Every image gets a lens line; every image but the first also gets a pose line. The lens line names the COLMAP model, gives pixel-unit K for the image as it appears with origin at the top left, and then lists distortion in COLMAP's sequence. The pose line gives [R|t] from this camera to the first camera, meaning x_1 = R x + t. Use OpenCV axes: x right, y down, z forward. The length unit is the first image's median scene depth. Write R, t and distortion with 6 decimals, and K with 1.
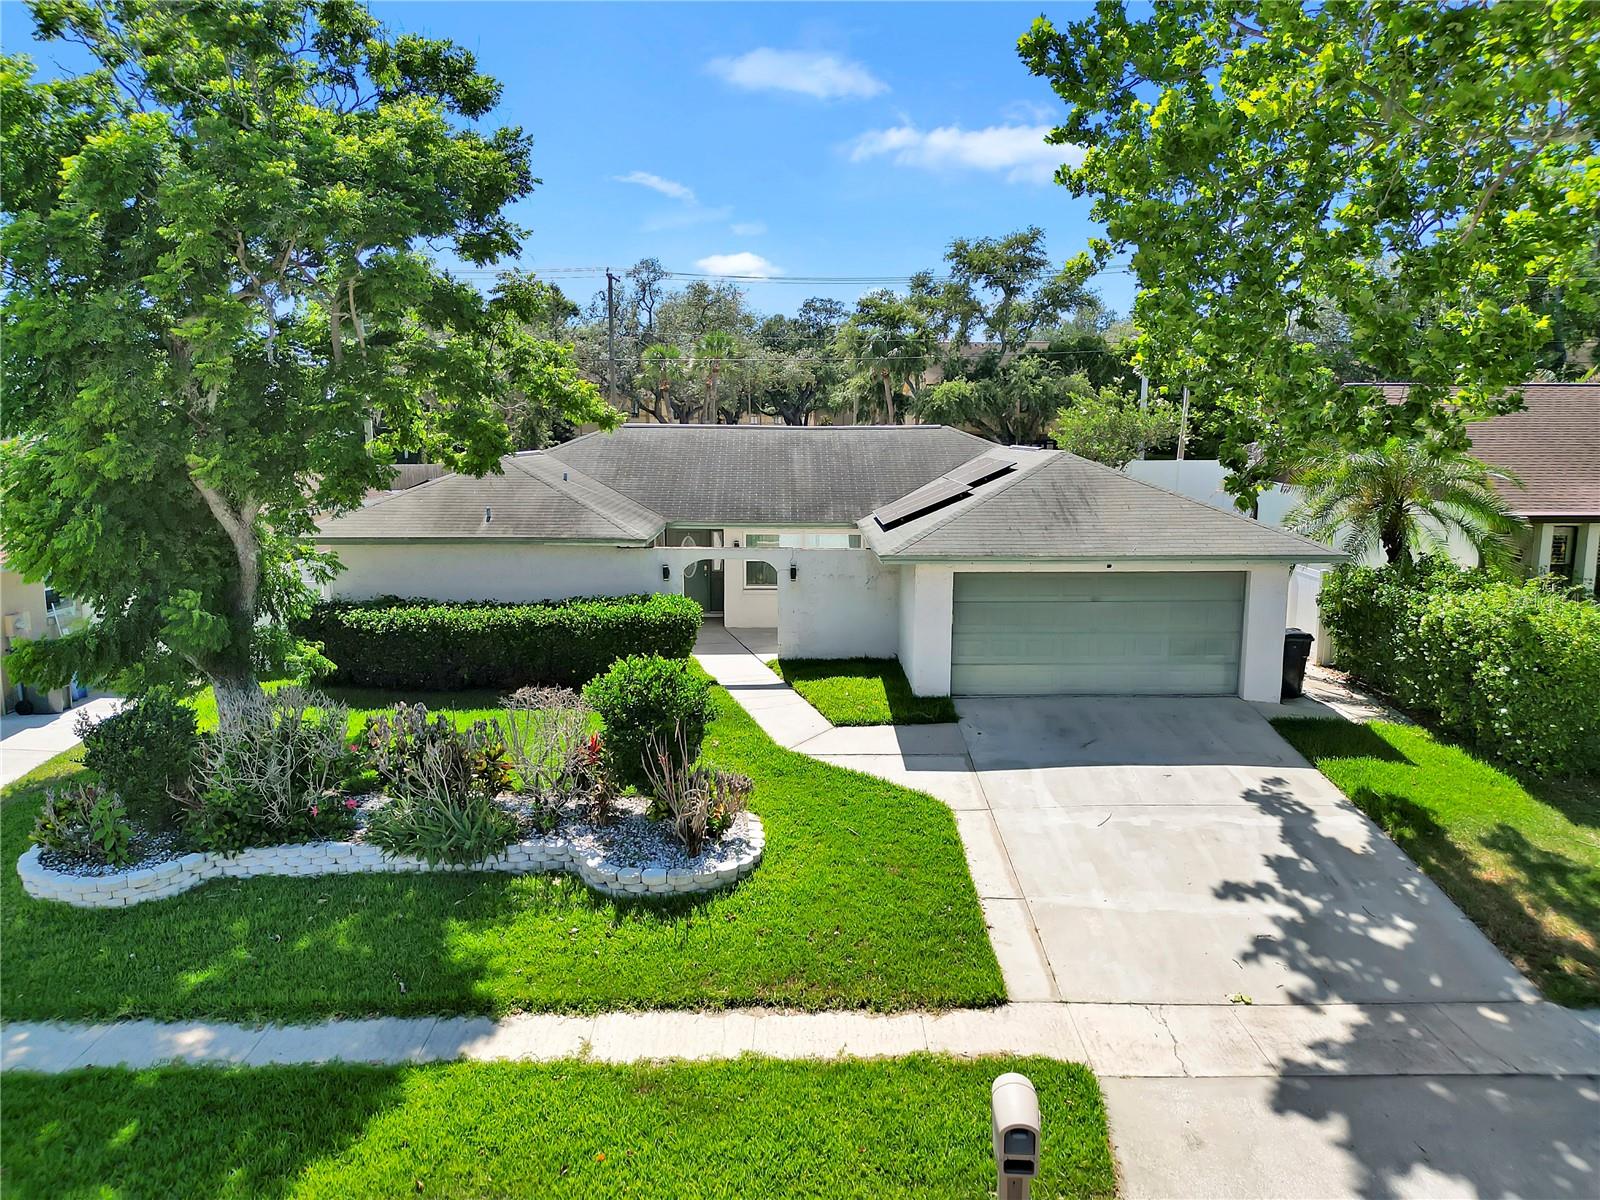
lens RADIAL K [[1150.7, 0, 800.5], [0, 1150.7, 594.8], [0, 0, 1]] dist [0.082196, -0.088958]
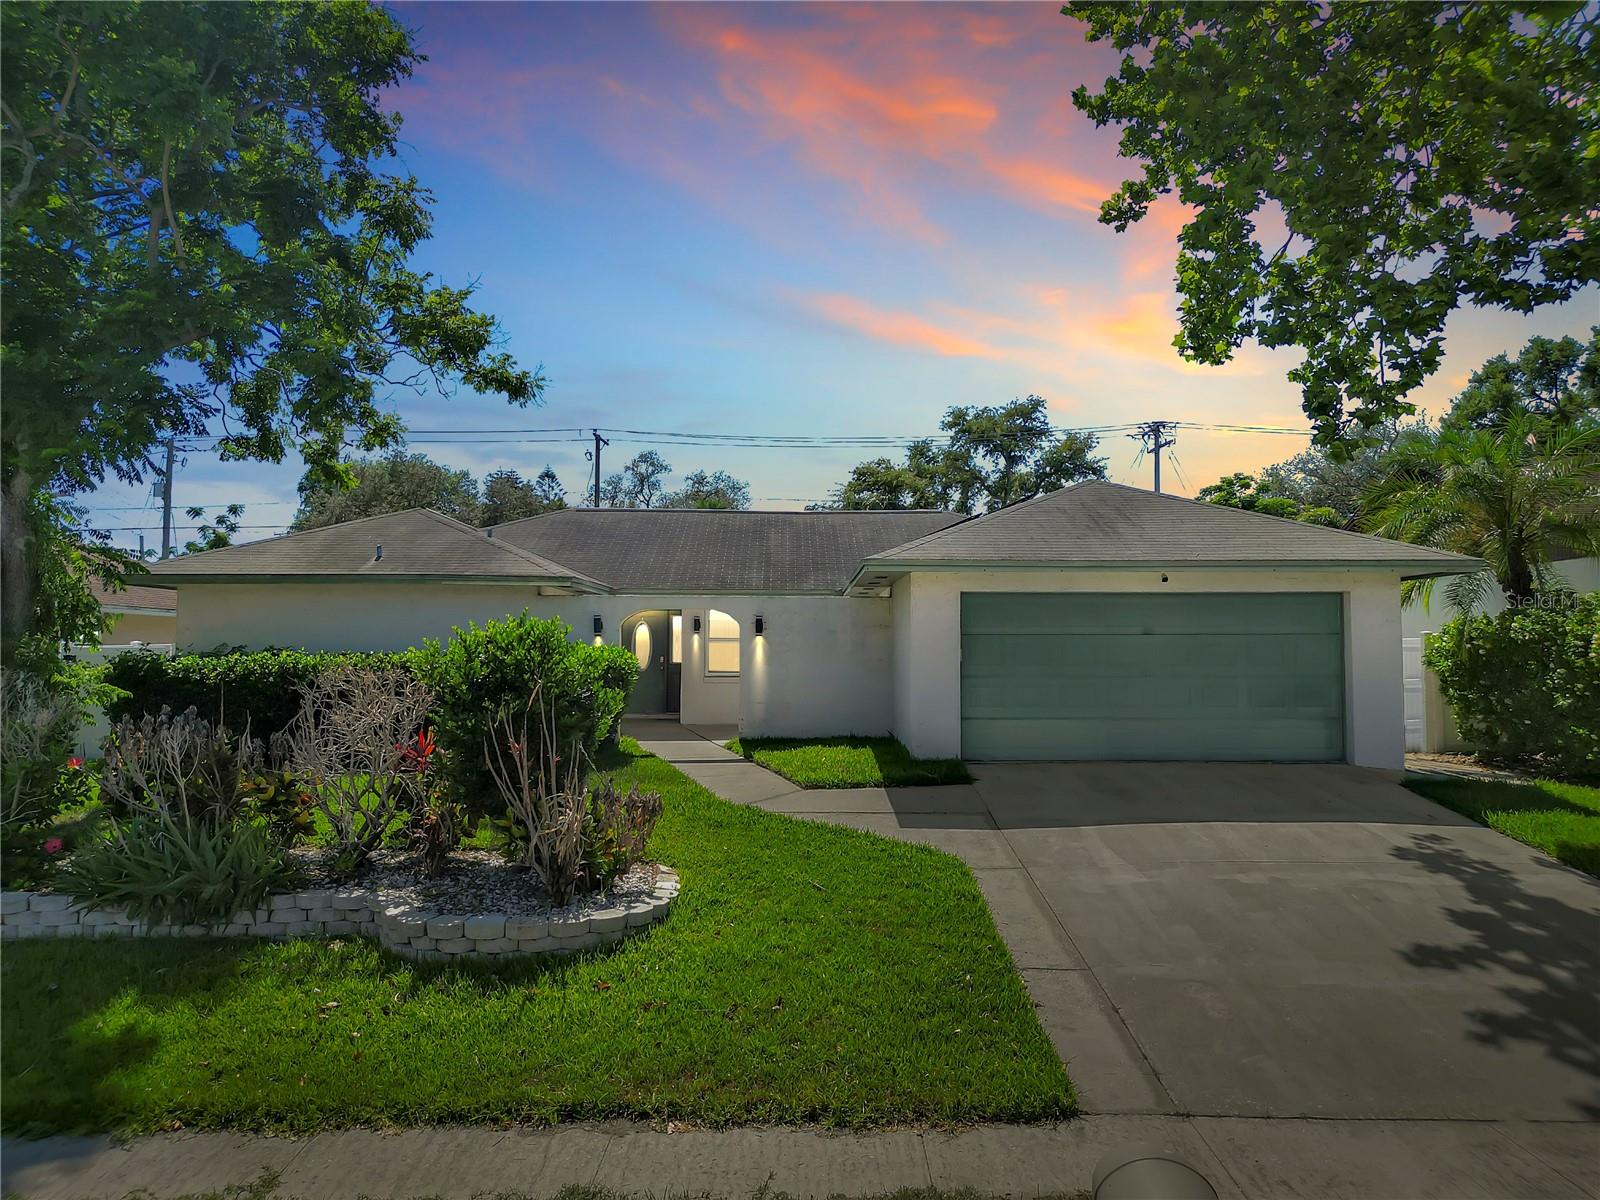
lens RADIAL K [[1150.7, 0, 800.5], [0, 1150.7, 594.8], [0, 0, 1]] dist [0.082196, -0.088958]
pose [[0.999990, 0.000897, -0.004416, 0.039497], [-0.001739, 0.980896, -0.194526, 0.174729], [0.004157, 0.194531, 0.980888, 0.331354]]
